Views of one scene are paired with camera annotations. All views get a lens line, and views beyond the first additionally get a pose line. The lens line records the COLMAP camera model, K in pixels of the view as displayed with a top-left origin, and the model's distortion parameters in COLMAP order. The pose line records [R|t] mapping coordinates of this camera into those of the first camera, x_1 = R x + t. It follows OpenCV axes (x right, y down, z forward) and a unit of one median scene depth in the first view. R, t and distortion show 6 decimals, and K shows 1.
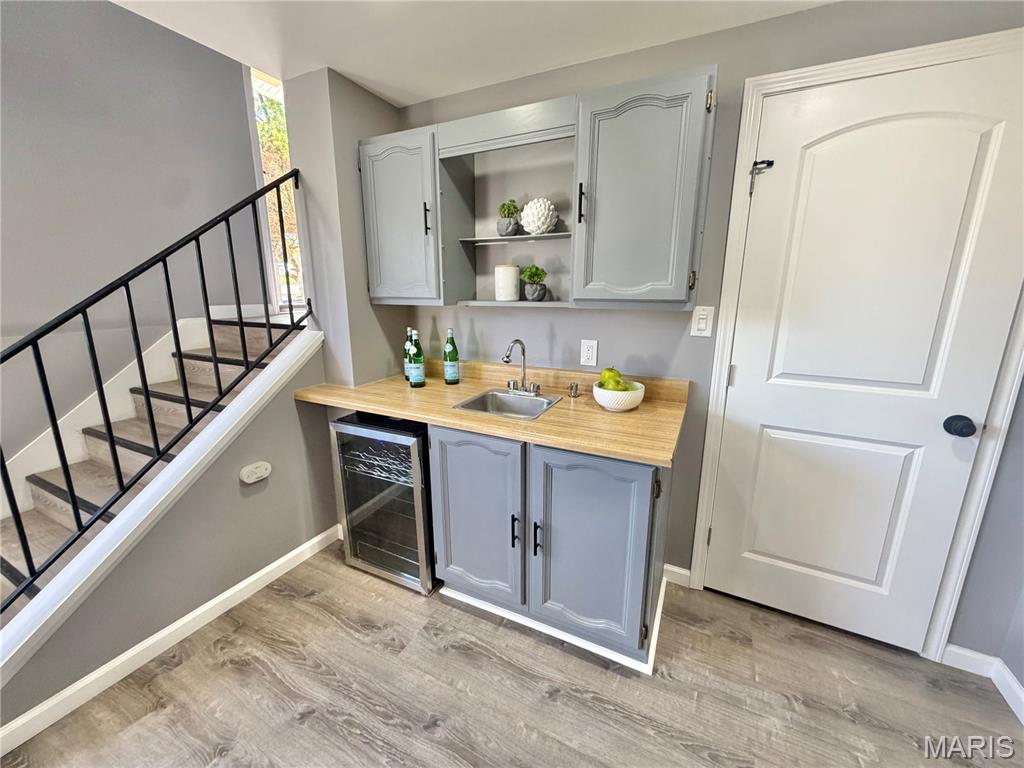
lens RADIAL K [[407.6, 0, 509.5], [0, 407.6, 381.7], [0, 0, 1]] dist [0.001330, -0.000209]
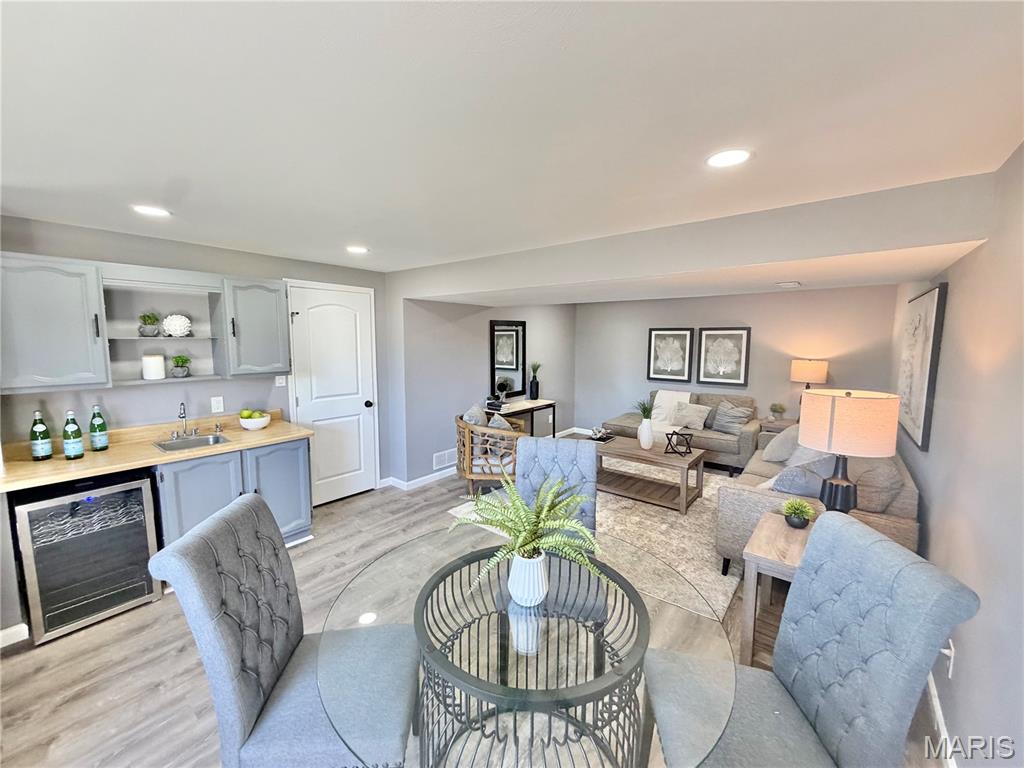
lens RADIAL K [[407.6, 0, 509.5], [0, 407.6, 381.7], [0, 0, 1]] dist [0.001330, -0.000209]
pose [[0.217547, -0.107446, 0.970118, -1.321628], [0.210939, 0.975610, 0.060751, -0.014531], [-0.952984, 0.191420, 0.234905, -0.620264]]
